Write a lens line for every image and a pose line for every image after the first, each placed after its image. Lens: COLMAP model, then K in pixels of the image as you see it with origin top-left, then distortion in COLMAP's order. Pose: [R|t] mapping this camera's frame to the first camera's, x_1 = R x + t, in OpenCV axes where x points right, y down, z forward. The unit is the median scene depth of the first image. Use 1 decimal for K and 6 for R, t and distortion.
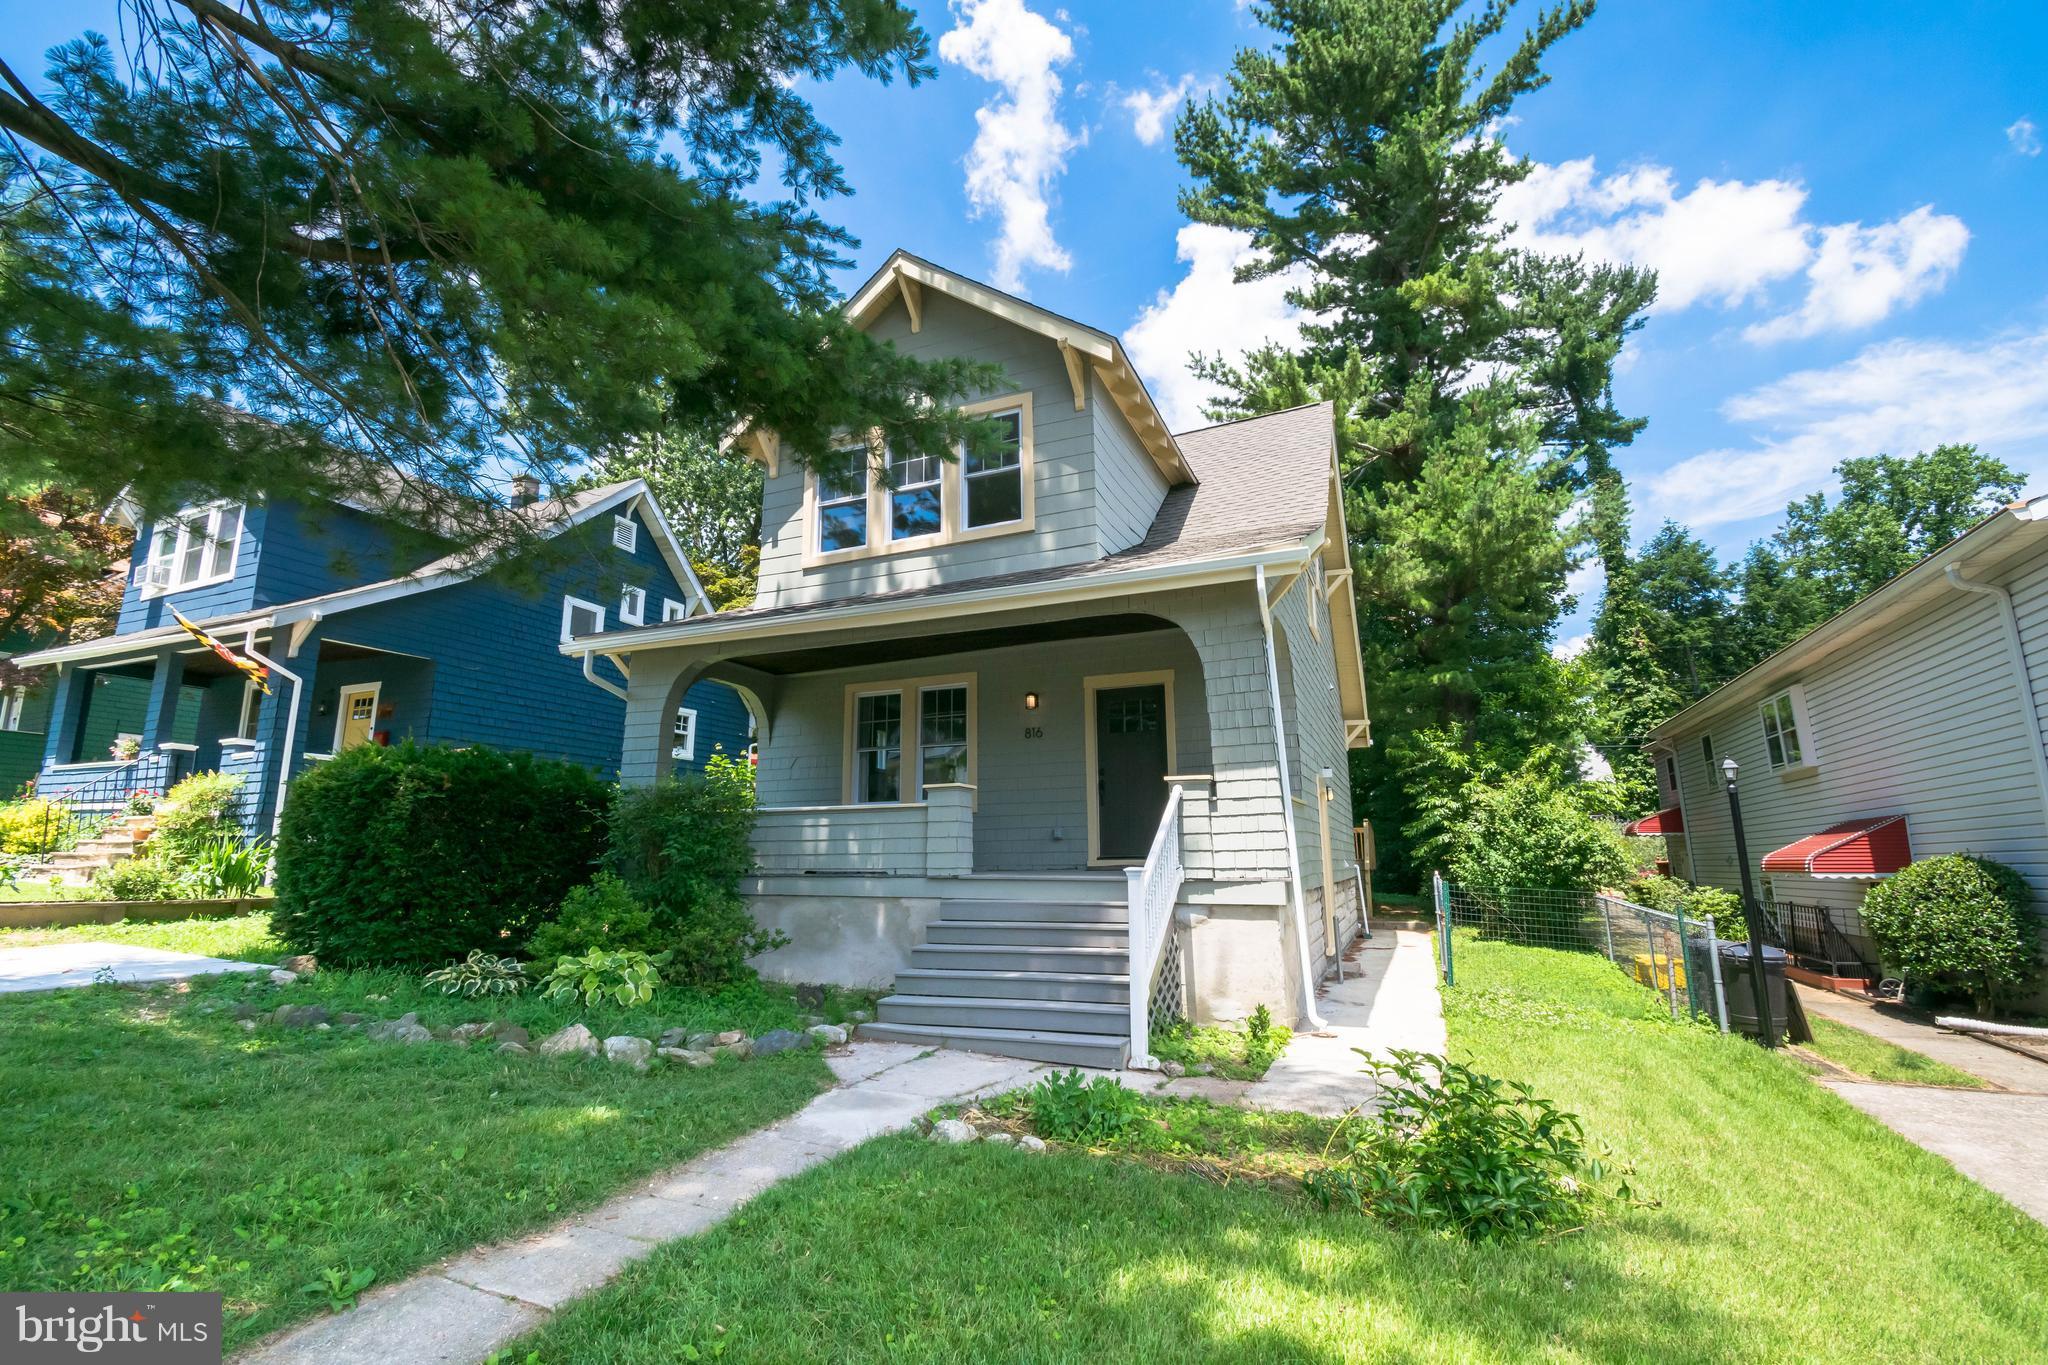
lens RADIAL K [[914.0, 0, 1026.3], [0, 914.0, 682.6], [0, 0, 1]] dist [-0.003540, -0.000284]
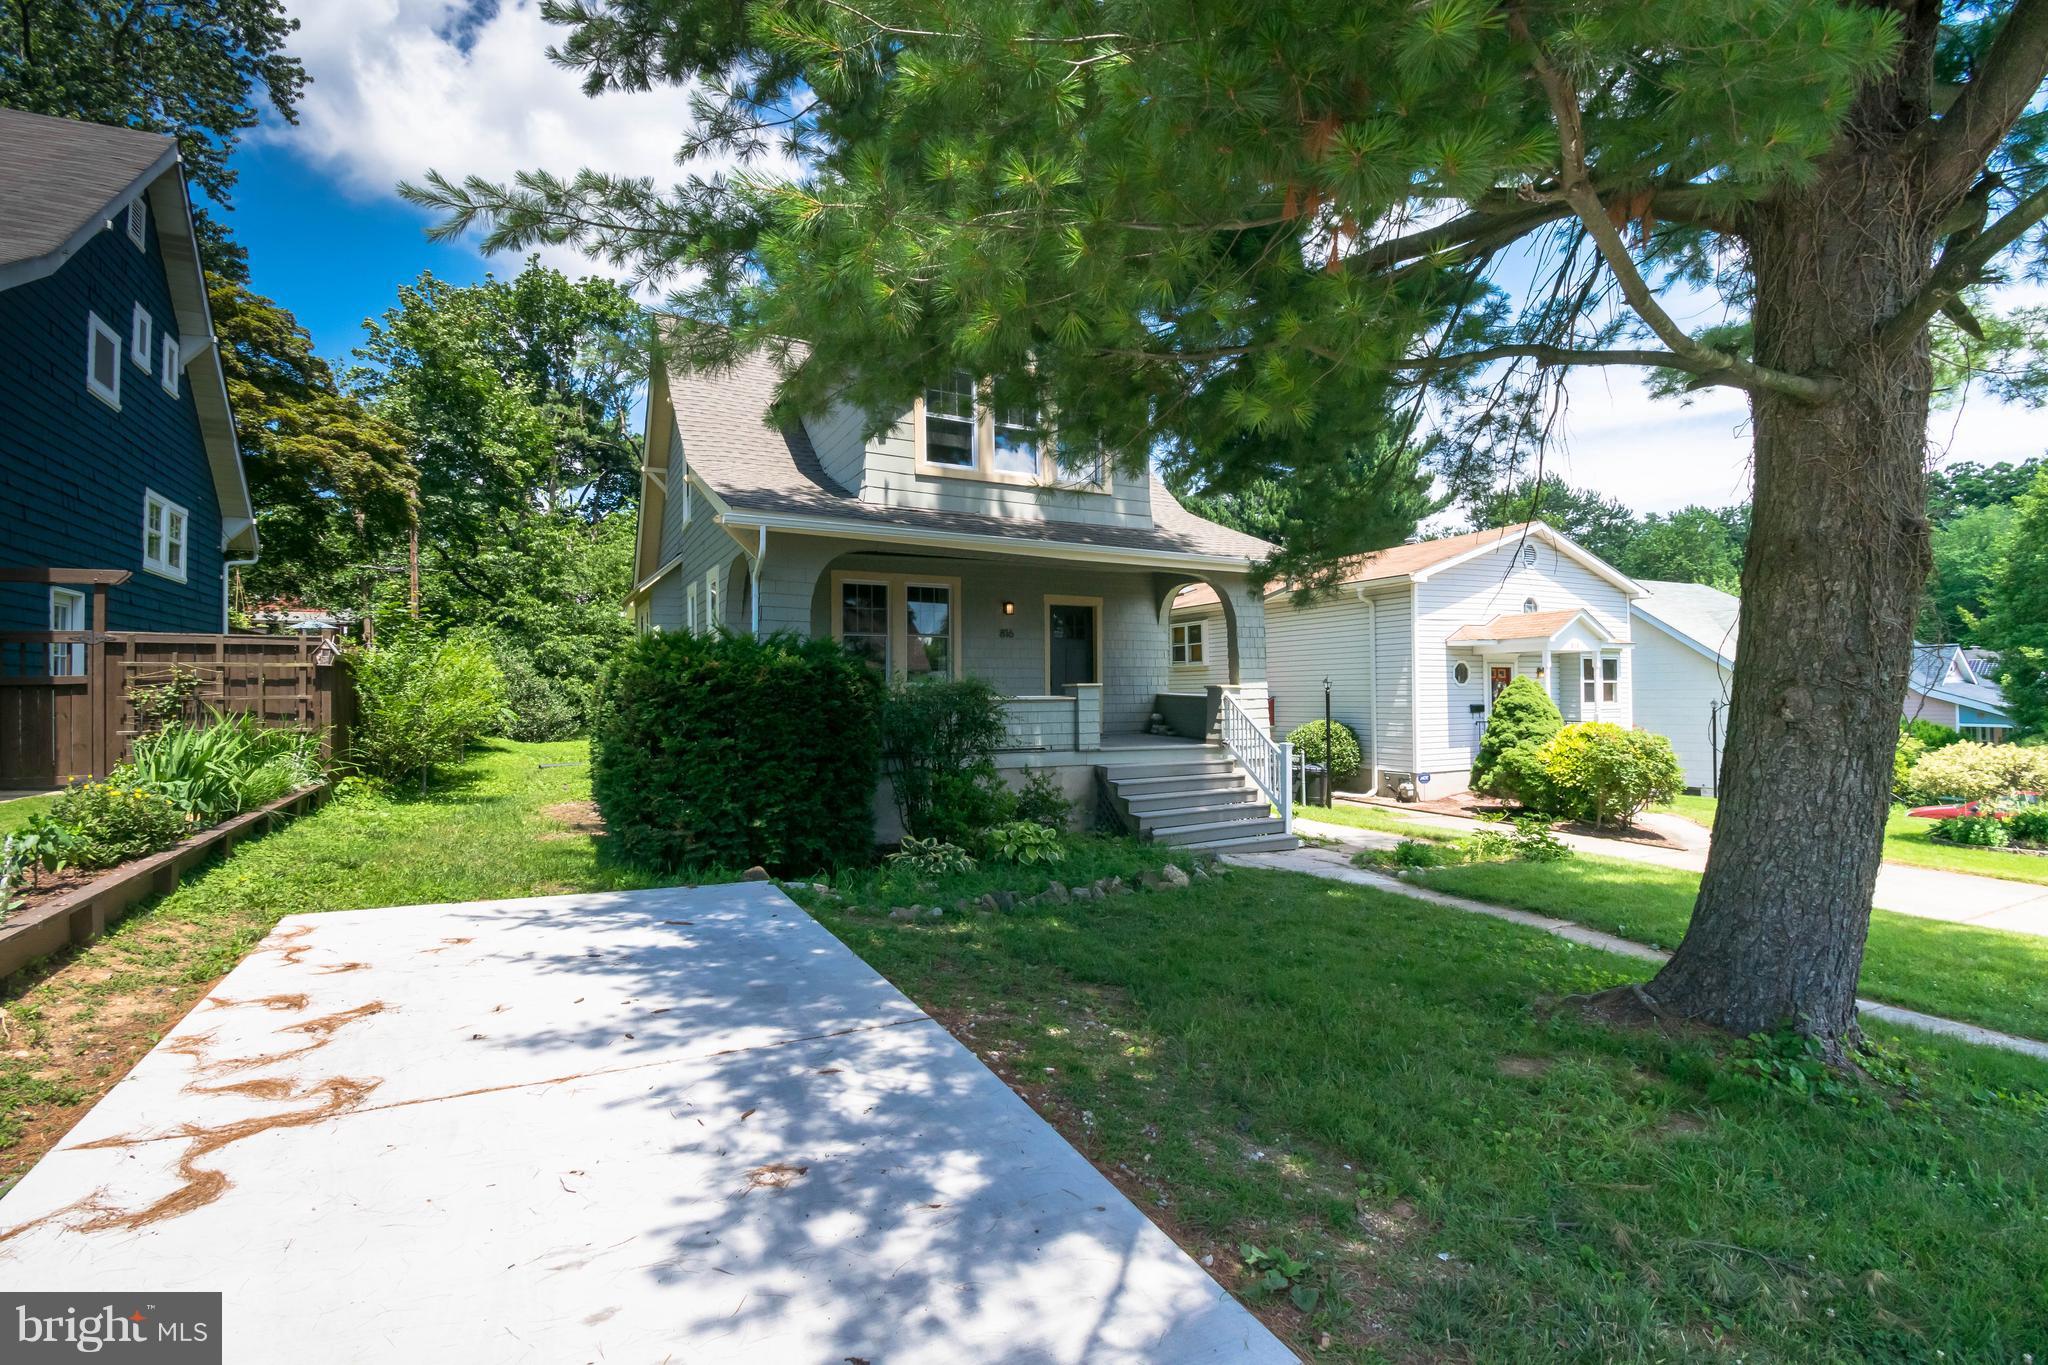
lens RADIAL K [[914.0, 0, 1026.3], [0, 914.0, 682.6], [0, 0, 1]] dist [-0.003540, -0.000284]
pose [[0.622690, 0.010440, 0.782399, -0.994626], [-0.148853, 0.983232, 0.105347, -0.016042], [-0.768179, -0.182061, 0.613803, 0.195944]]
